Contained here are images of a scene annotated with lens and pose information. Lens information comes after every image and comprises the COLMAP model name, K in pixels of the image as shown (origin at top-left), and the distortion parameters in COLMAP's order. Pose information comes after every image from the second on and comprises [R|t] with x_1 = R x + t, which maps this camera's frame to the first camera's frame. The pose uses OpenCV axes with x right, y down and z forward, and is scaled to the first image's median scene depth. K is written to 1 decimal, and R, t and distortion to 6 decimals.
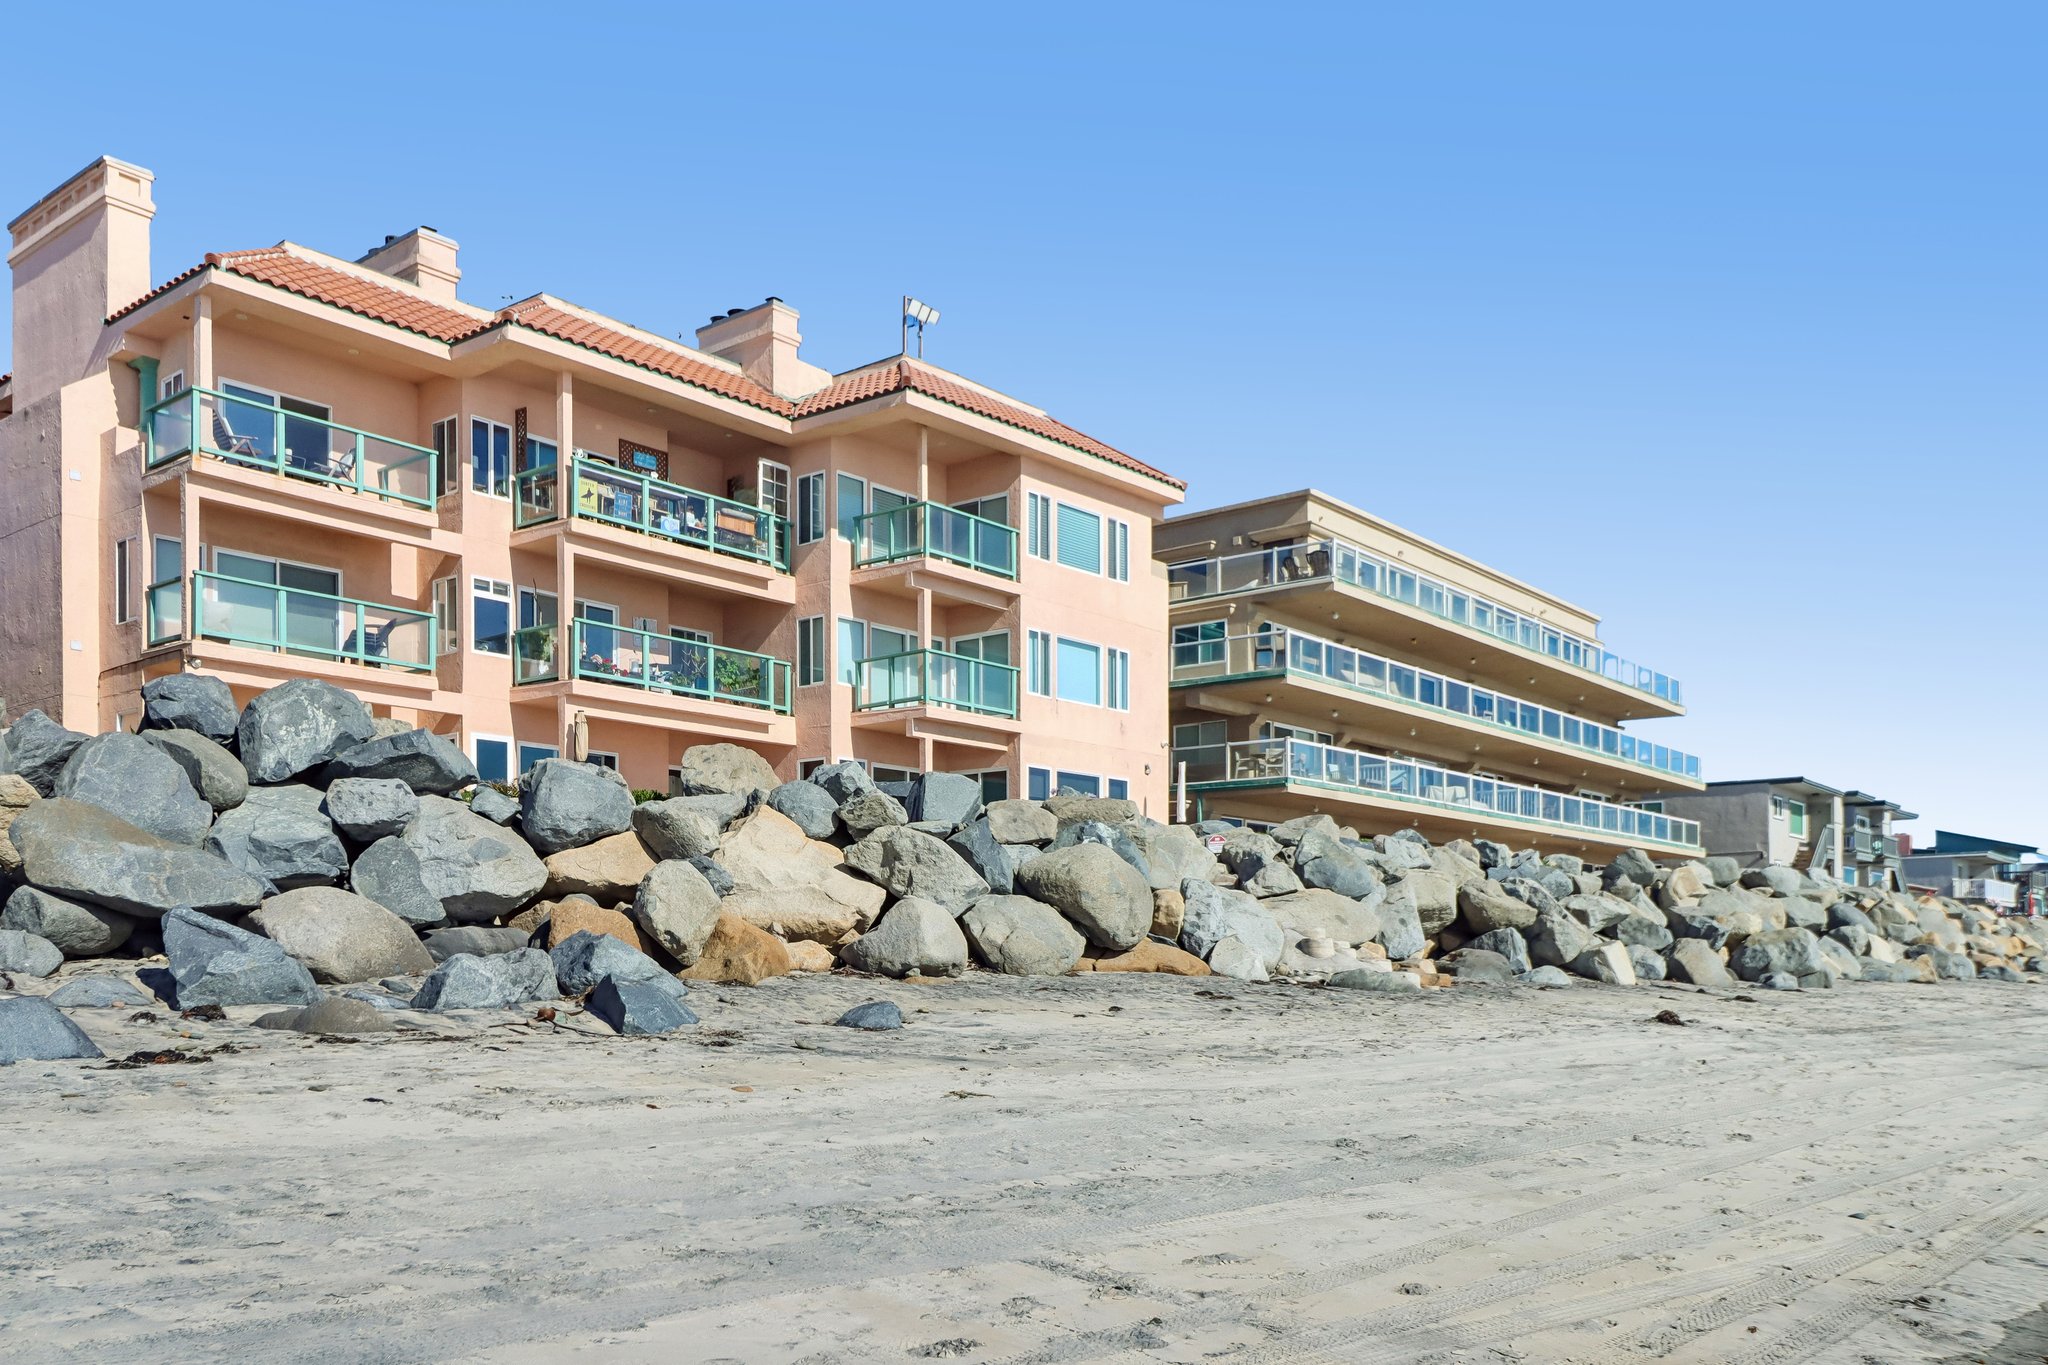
lens RADIAL K [[1642.7, 0, 1024.0], [0, 1642.7, 682.5], [0, 0, 1]] dist [0.002365, 0.002356]
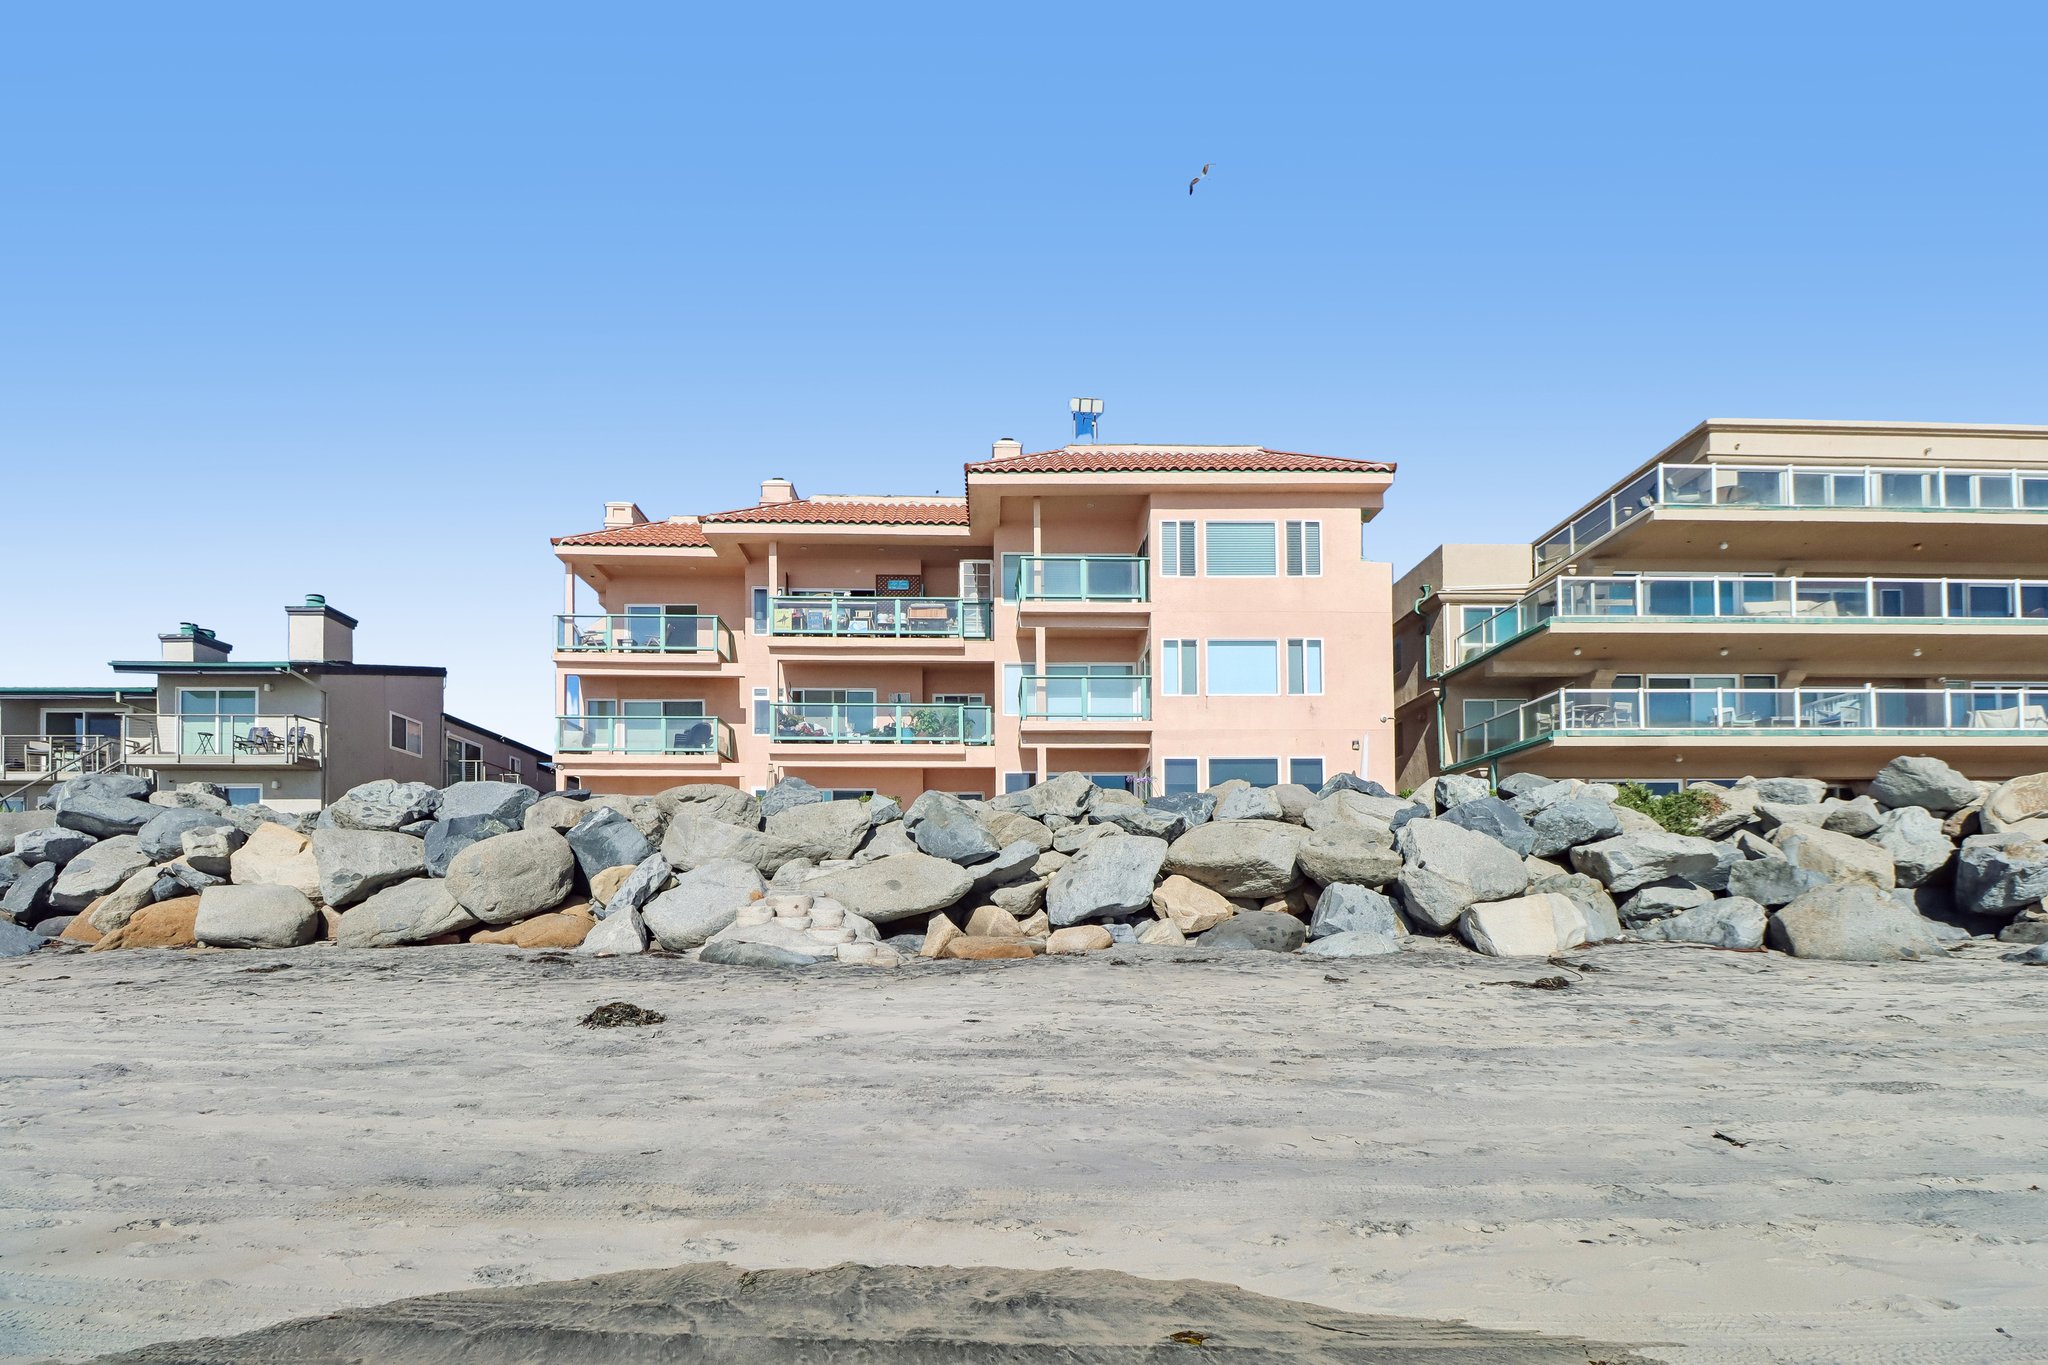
lens RADIAL K [[968.7, 0, 1022.7], [0, 968.7, 801.4], [0, 0, 1]] dist [-0.003875, -0.000224]
pose [[0.666268, -0.104005, -0.738424, 0.446895], [0.133739, 0.990837, -0.018887, 0.083137], [0.733621, -0.086173, 0.674073, 0.485365]]
